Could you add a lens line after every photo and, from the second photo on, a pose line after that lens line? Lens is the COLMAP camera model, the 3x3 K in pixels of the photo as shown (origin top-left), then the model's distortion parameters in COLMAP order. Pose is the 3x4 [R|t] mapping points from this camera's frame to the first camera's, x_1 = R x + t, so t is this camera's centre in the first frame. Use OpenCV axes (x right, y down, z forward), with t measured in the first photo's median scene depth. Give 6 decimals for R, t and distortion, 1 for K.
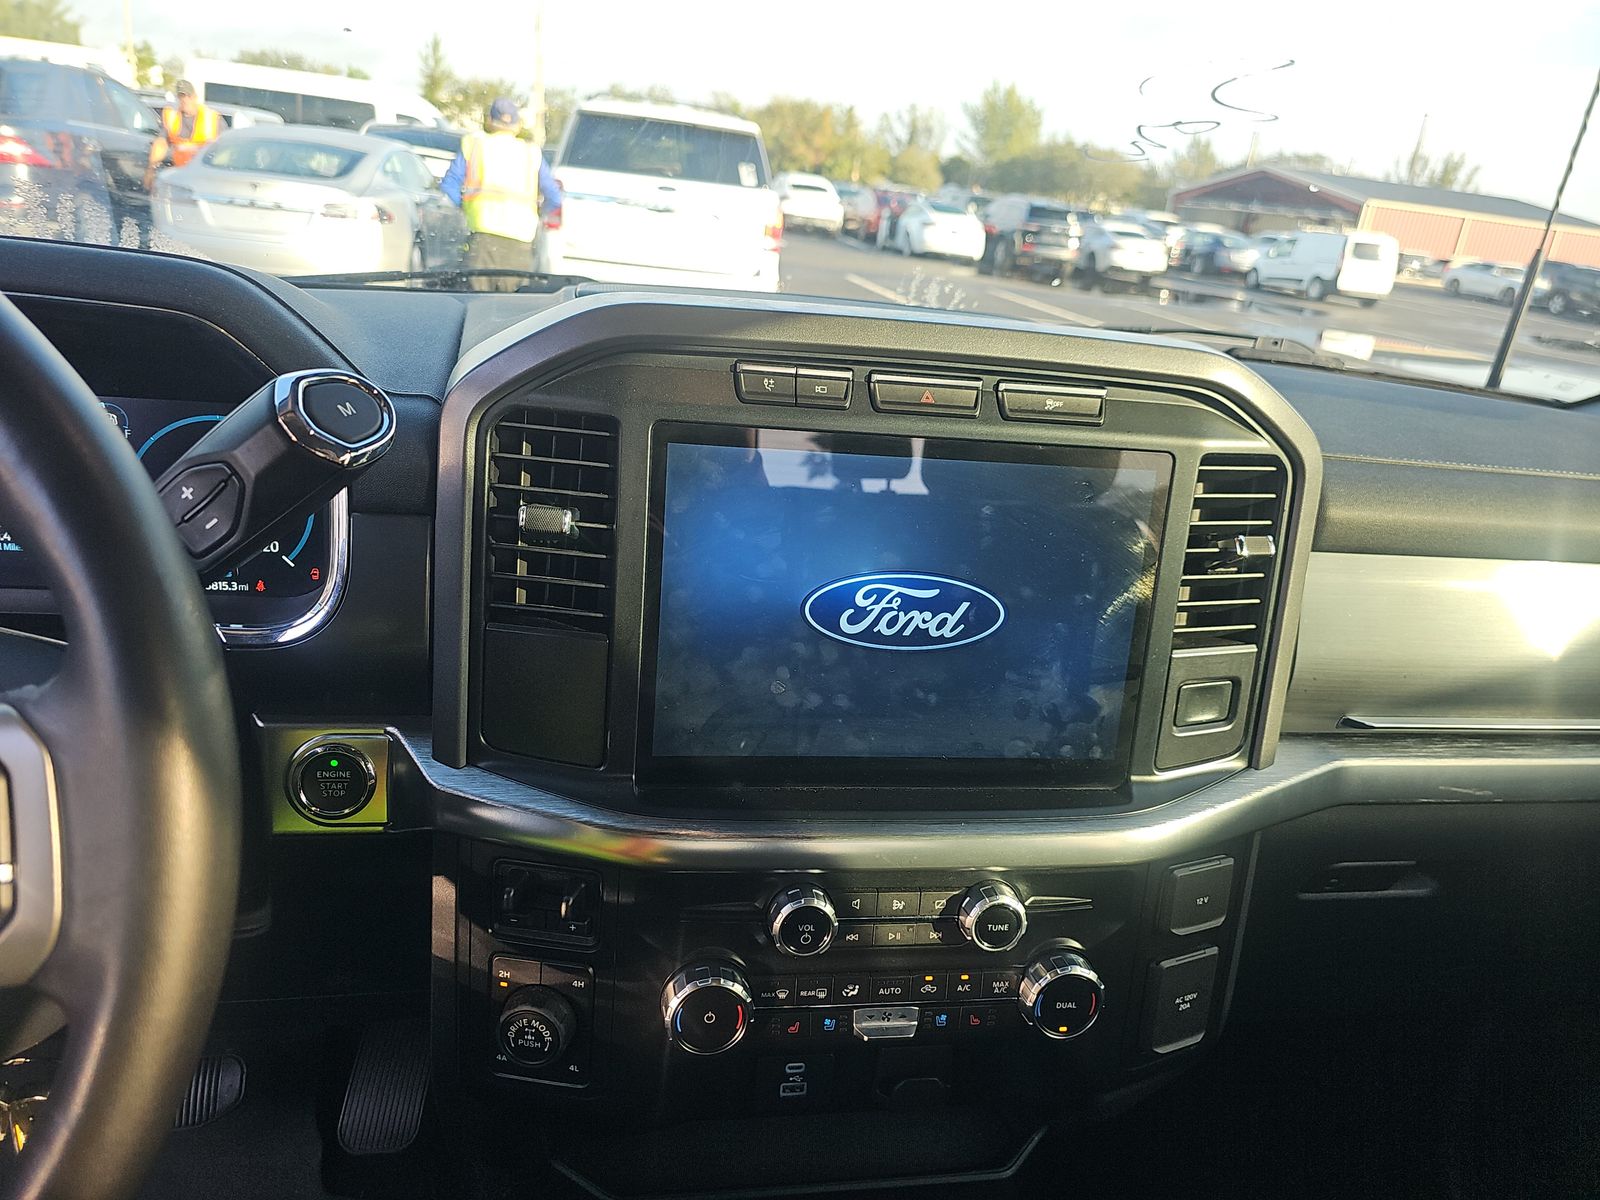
lens RADIAL K [[1078.4, 0, 804.6], [0, 1078.4, 590.2], [0, 0, 1]] dist [0.028209, -0.026455]
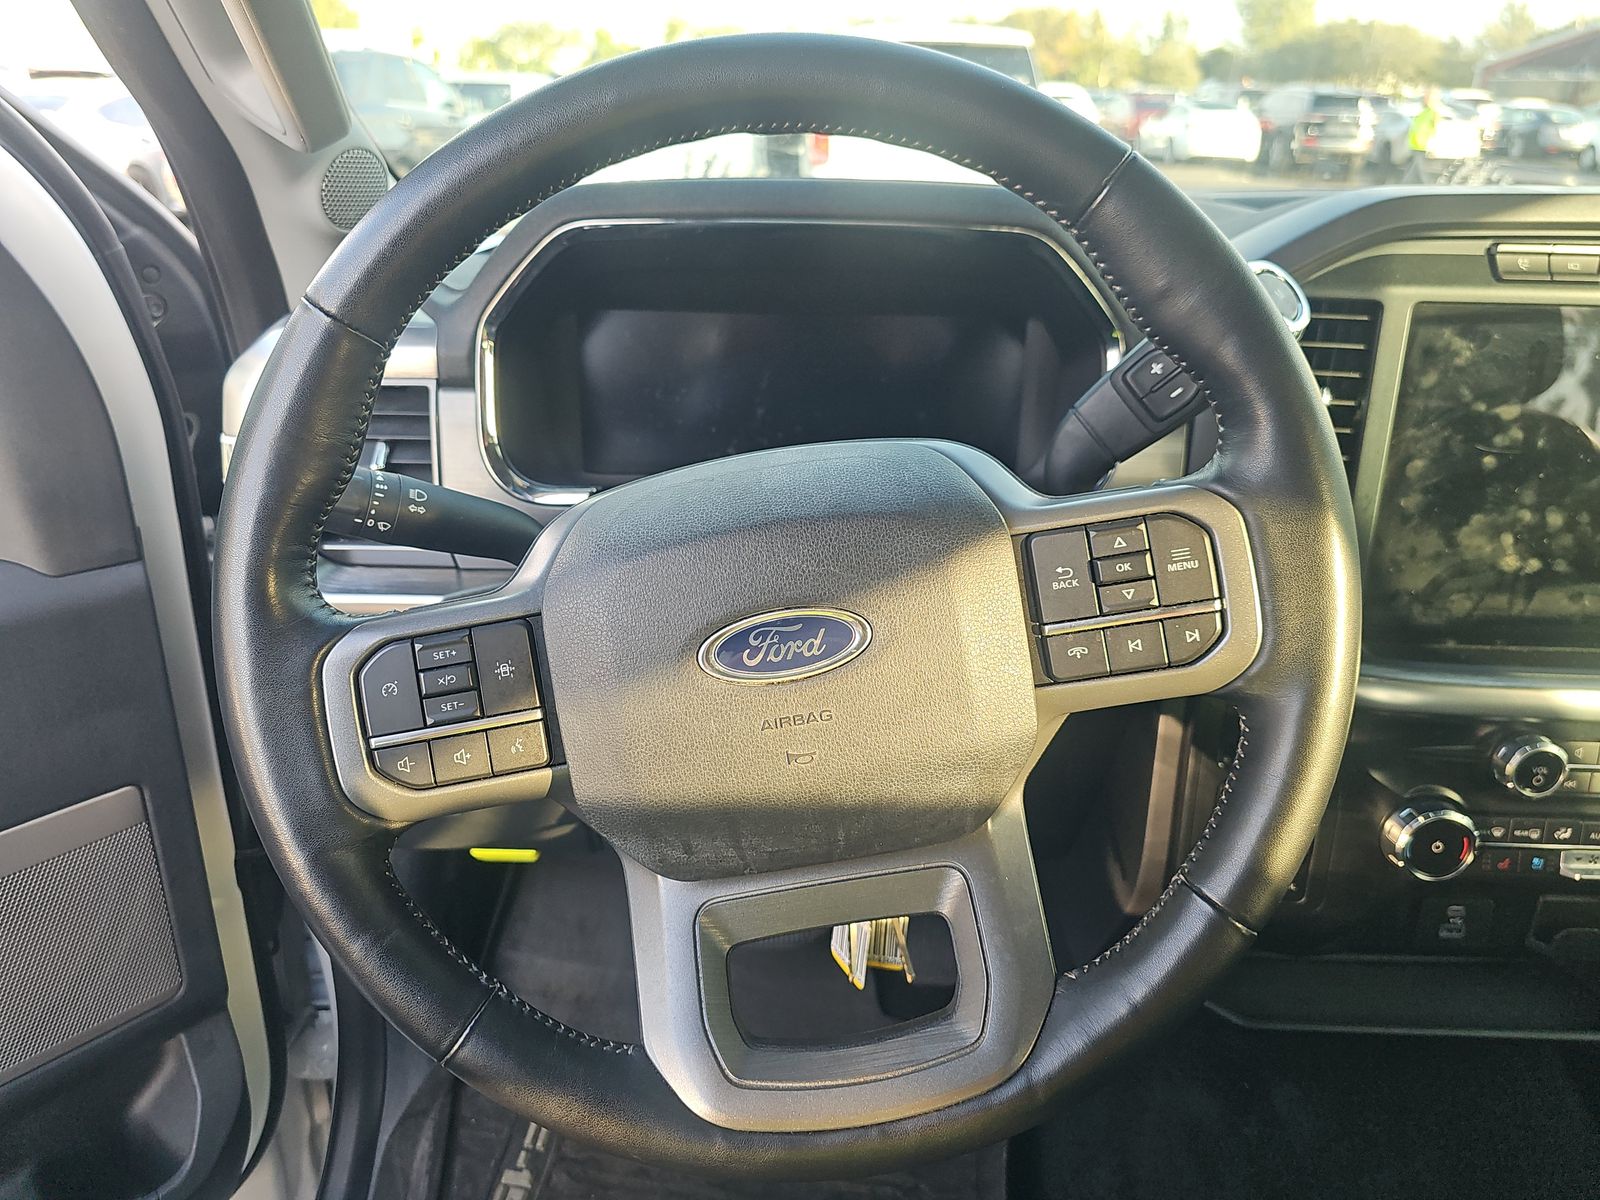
lens RADIAL K [[1078.4, 0, 792.6], [0, 1078.4, 599.2], [0, 0, 1]] dist [0.028209, -0.026455]
pose [[0.976786, 0.004805, -0.214162, -0.476251], [0.009517, 0.997788, 0.065794, 0.058290], [0.214004, -0.066305, 0.974580, -0.204475]]
